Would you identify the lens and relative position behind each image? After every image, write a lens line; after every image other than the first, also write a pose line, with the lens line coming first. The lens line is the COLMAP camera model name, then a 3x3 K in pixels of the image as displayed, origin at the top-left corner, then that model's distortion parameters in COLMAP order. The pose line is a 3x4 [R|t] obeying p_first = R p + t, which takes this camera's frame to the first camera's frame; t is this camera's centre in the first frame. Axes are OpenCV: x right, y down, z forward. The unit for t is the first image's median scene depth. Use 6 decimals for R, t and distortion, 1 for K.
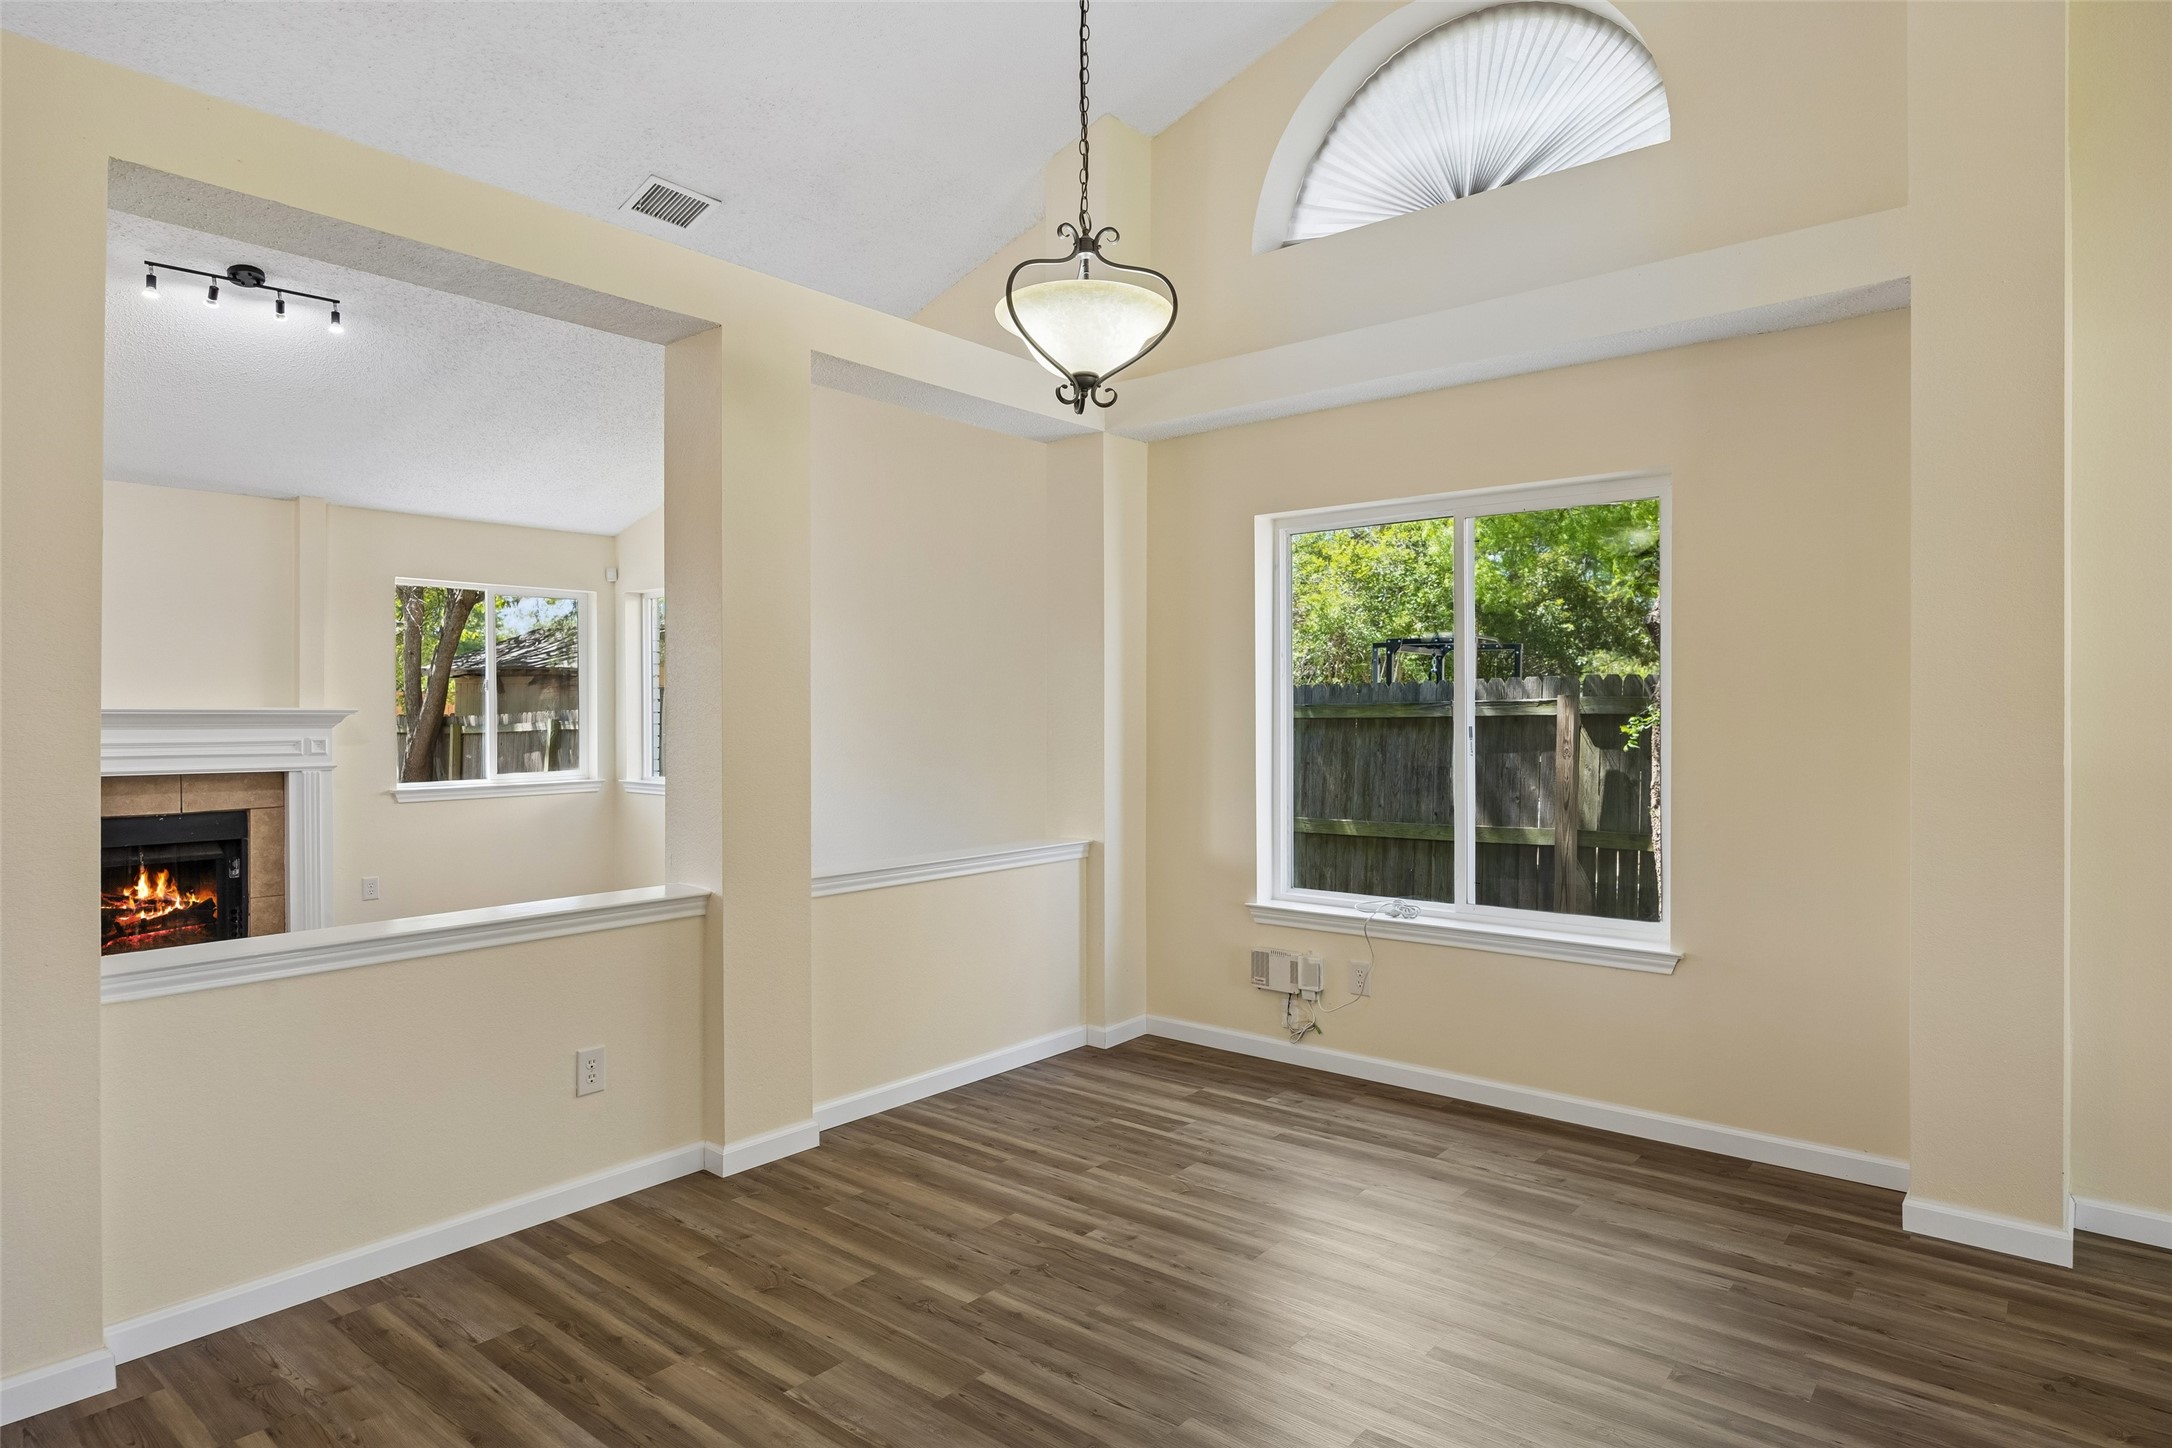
lens RADIAL K [[1221.2, 0, 1090.2], [0, 1221.2, 705.5], [0, 0, 1]] dist [0.002248, -0.001624]
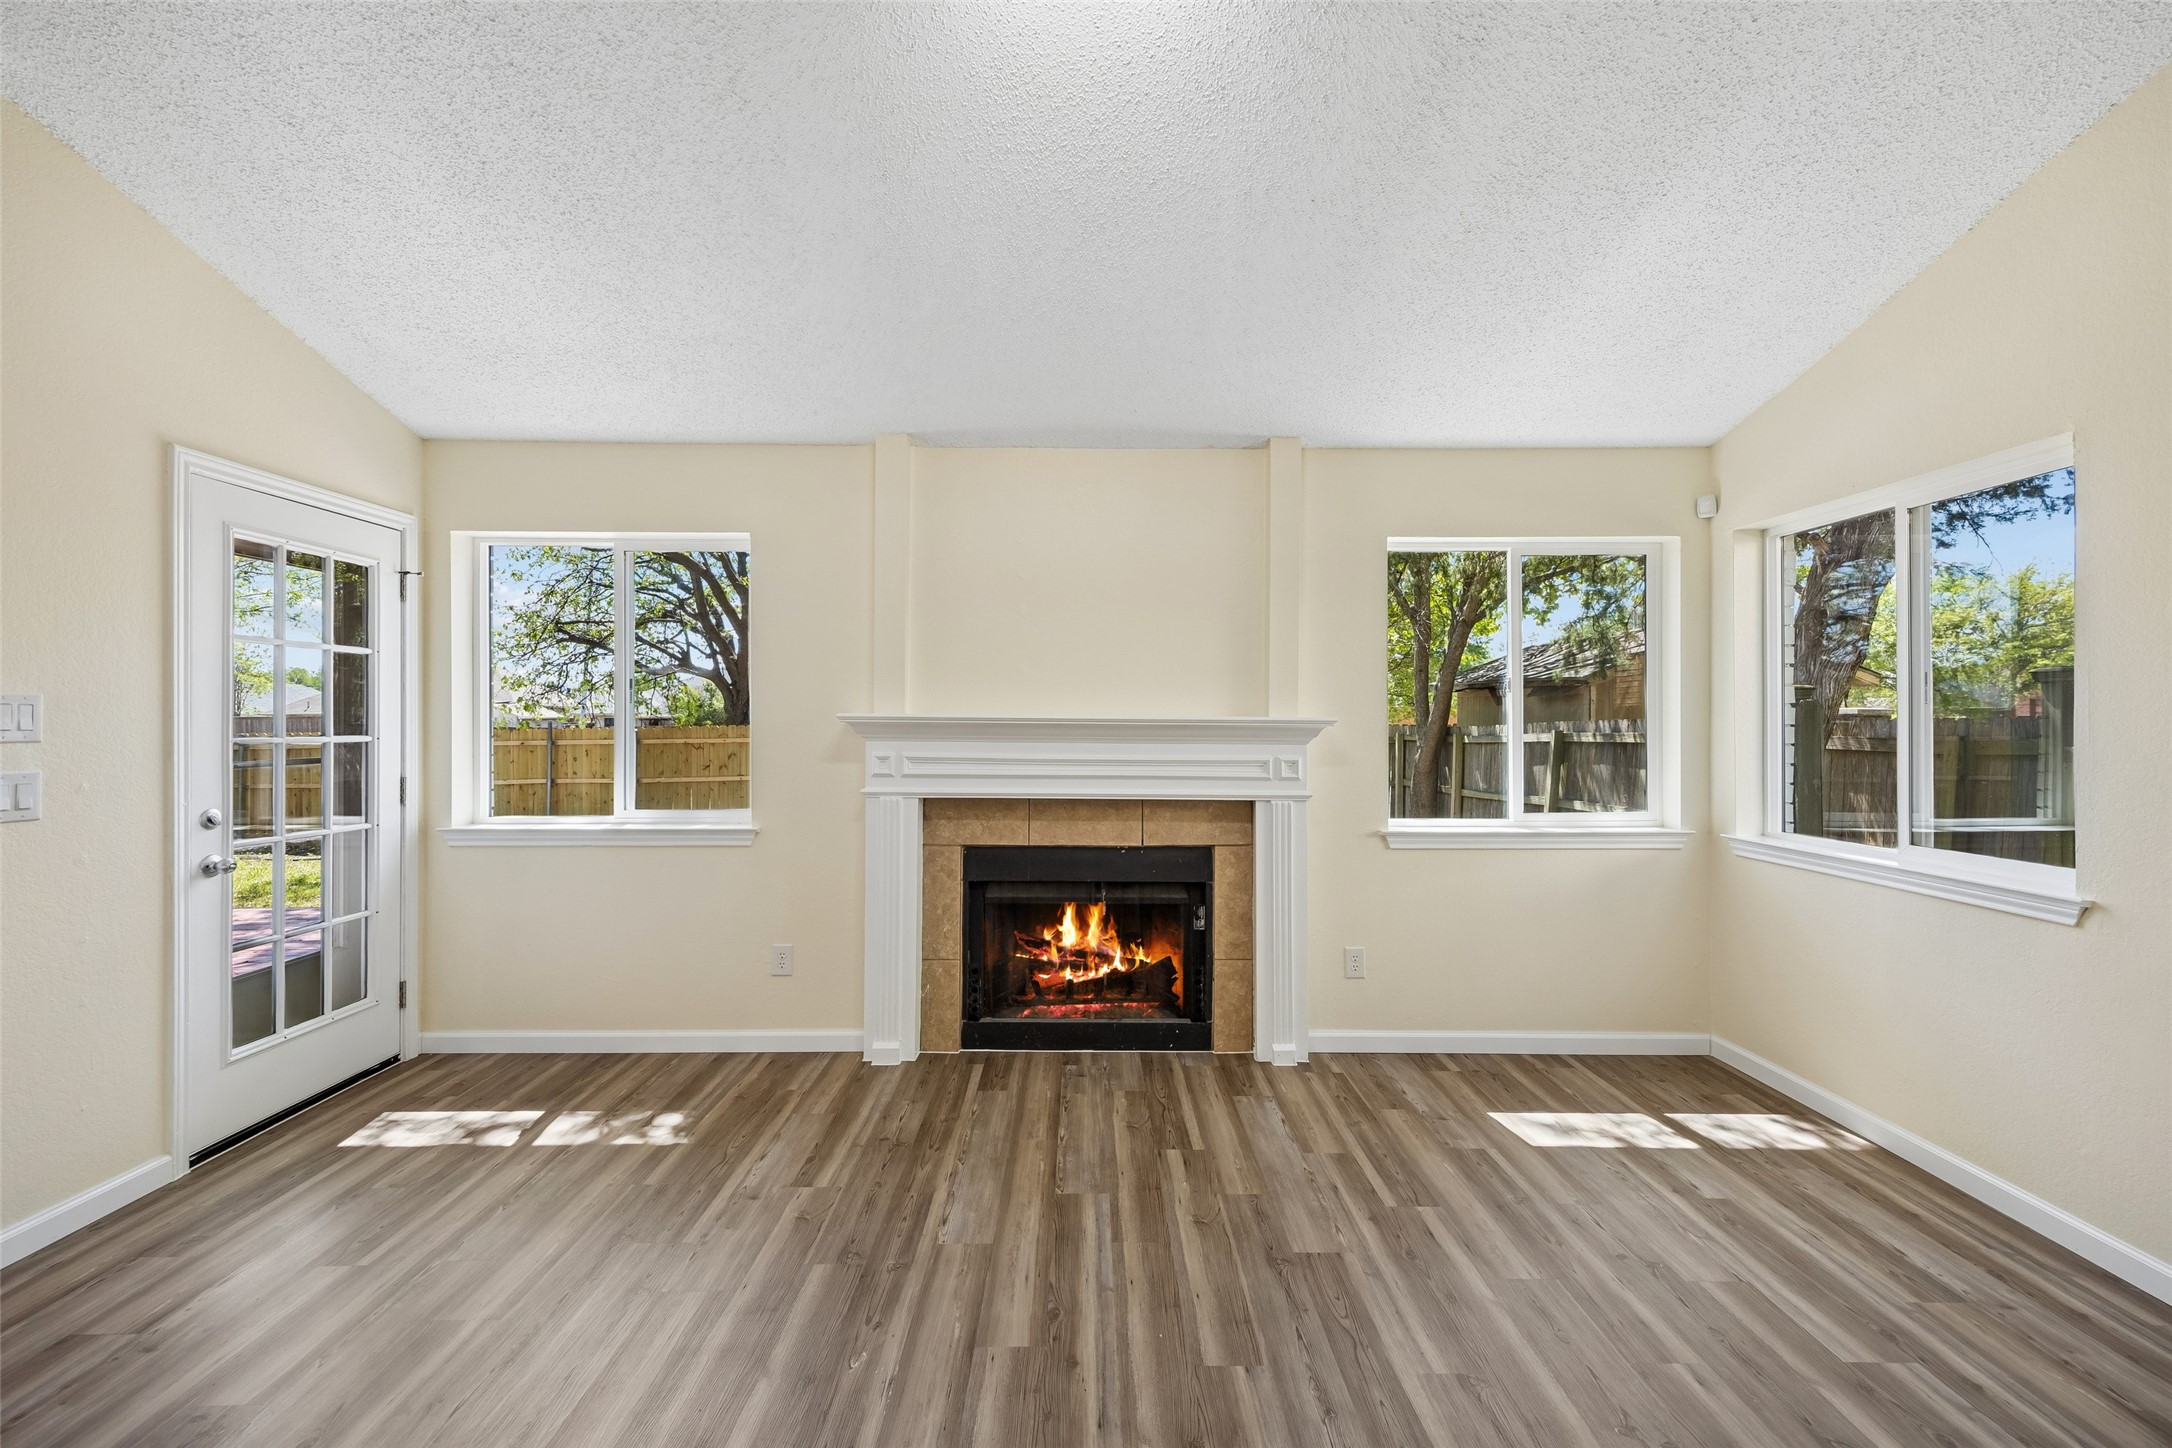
lens RADIAL K [[892.6, 0, 1078.9], [0, 892.6, 718.4], [0, 0, 1]] dist [0.011396, 0.000323]
pose [[0.639544, 0.000959, -0.768754, -0.300443], [-0.000405, 1.000000, 0.000911, 0.002257], [0.768754, -0.000271, 0.639544, 0.563685]]
